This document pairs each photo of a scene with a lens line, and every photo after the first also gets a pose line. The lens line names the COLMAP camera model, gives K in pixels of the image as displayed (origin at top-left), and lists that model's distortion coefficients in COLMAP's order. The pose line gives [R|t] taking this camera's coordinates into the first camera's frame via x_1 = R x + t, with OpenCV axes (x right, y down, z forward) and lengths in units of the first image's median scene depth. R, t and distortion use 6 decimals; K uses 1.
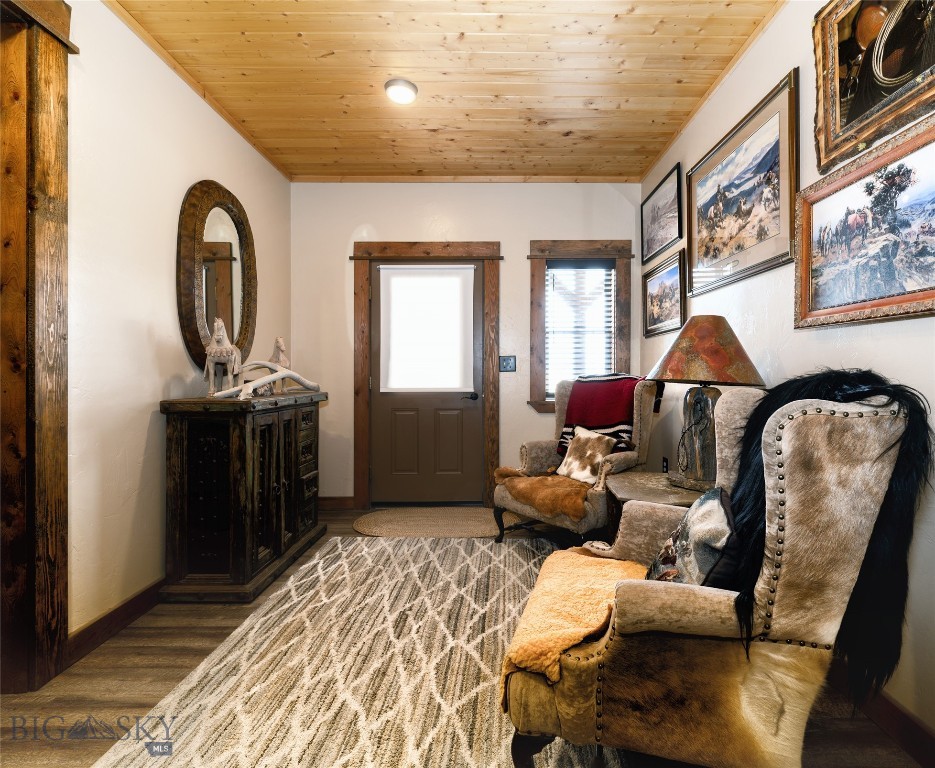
lens RADIAL K [[468.7, 0, 446.3], [0, 468.7, 379.7], [0, 0, 1]] dist [0.000487, -0.000786]
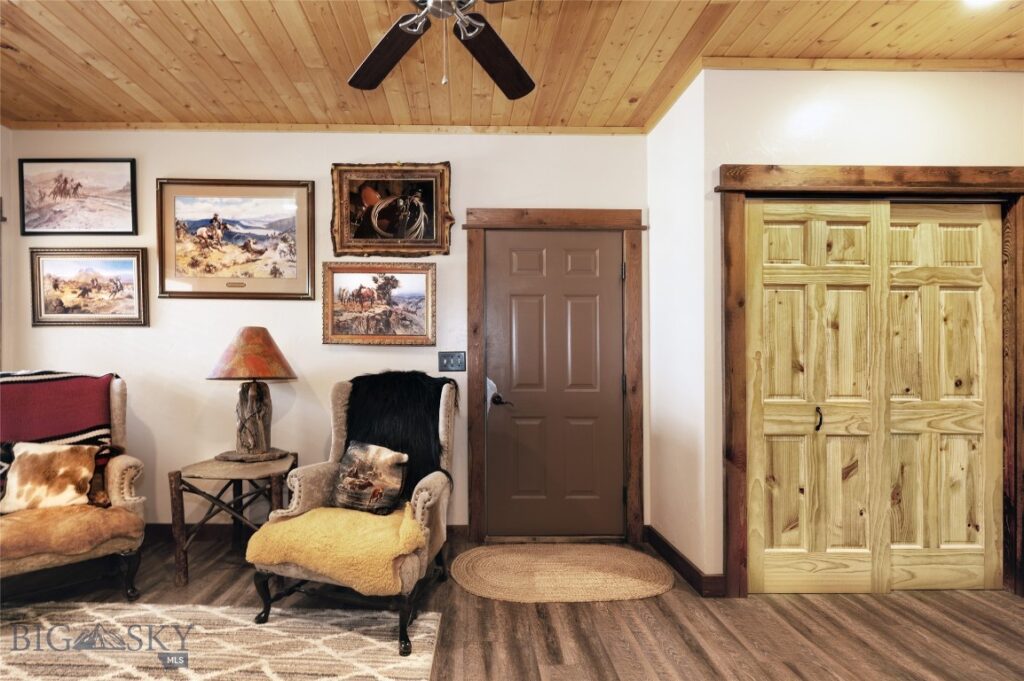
lens RADIAL K [[485.3, 0, 513.3], [0, 485.3, 363.2], [0, 0, 1]] dist [-0.000590, -0.000450]
pose [[-0.107995, 0.001229, 0.994151, -0.972368], [0.010302, 0.999947, -0.000117, -0.032611], [-0.994098, 0.010230, -0.108001, 0.499086]]
